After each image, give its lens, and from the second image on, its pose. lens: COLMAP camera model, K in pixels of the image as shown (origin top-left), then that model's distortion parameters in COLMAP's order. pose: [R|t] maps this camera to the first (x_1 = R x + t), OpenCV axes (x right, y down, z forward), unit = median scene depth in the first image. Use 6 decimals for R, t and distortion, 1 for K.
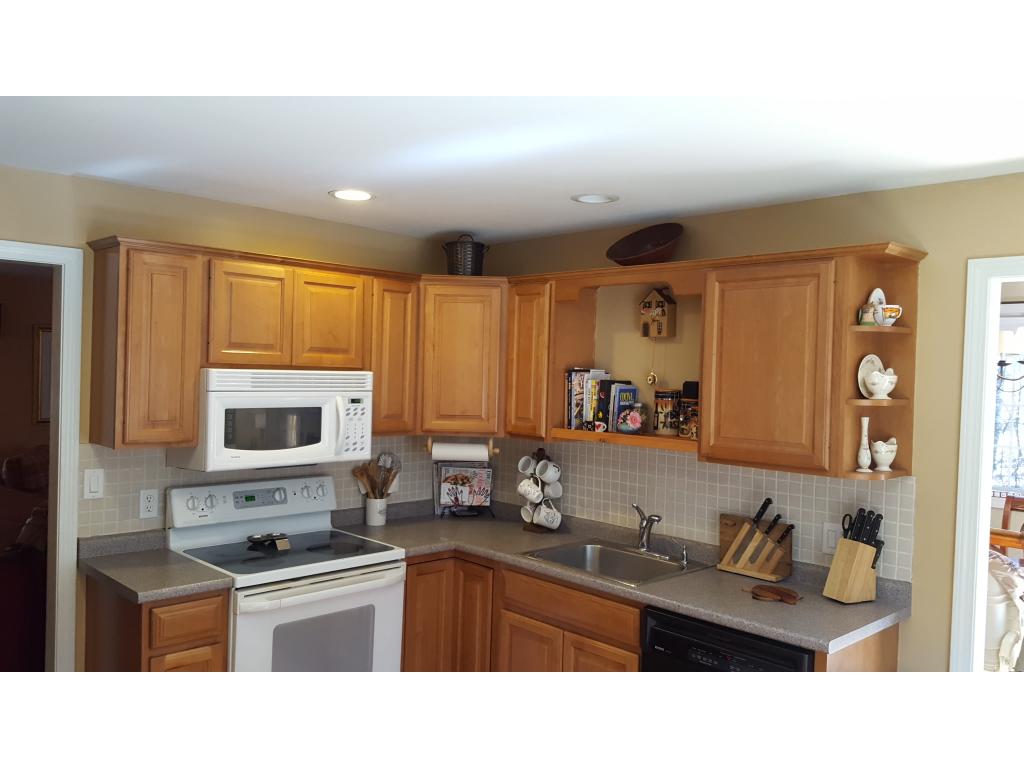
lens RADIAL K [[760.5, 0, 512.0], [0, 760.5, 384.0], [0, 0, 1]] dist [0.160052, -0.250463]
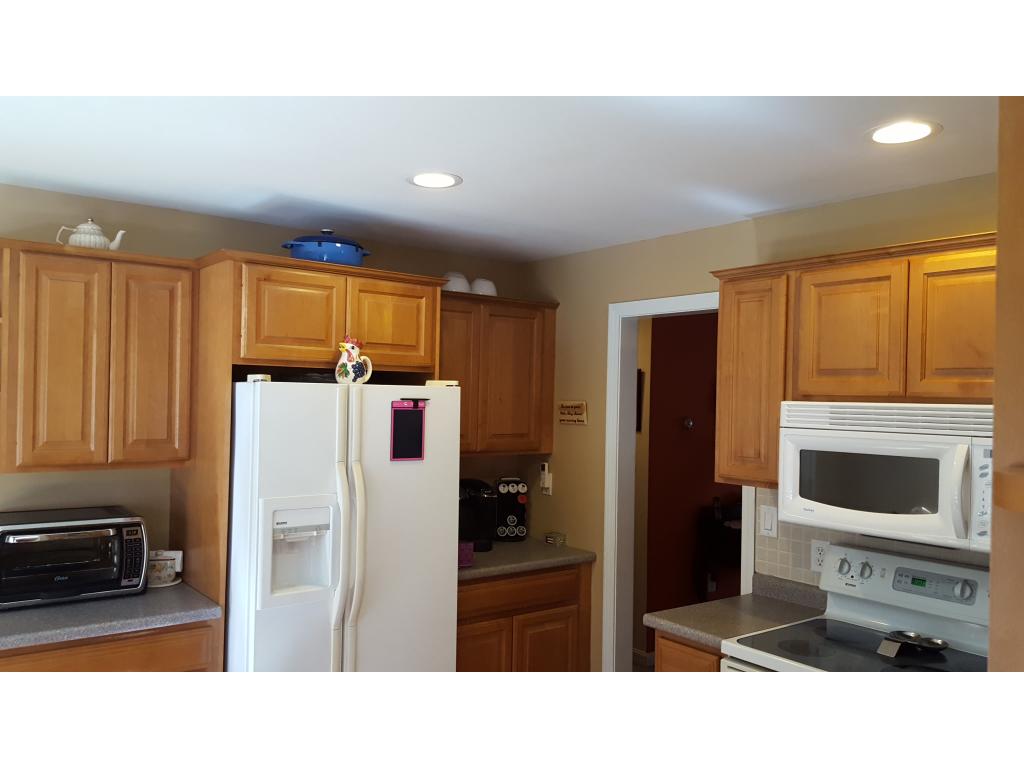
lens RADIAL K [[760.5, 0, 512.0], [0, 760.5, 384.0], [0, 0, 1]] dist [0.160052, -0.250463]
pose [[-0.033027, -0.042673, -0.998543, 0.455392], [-0.036011, 0.998490, -0.041480, 0.007557], [0.998805, 0.034589, -0.034514, 0.703069]]
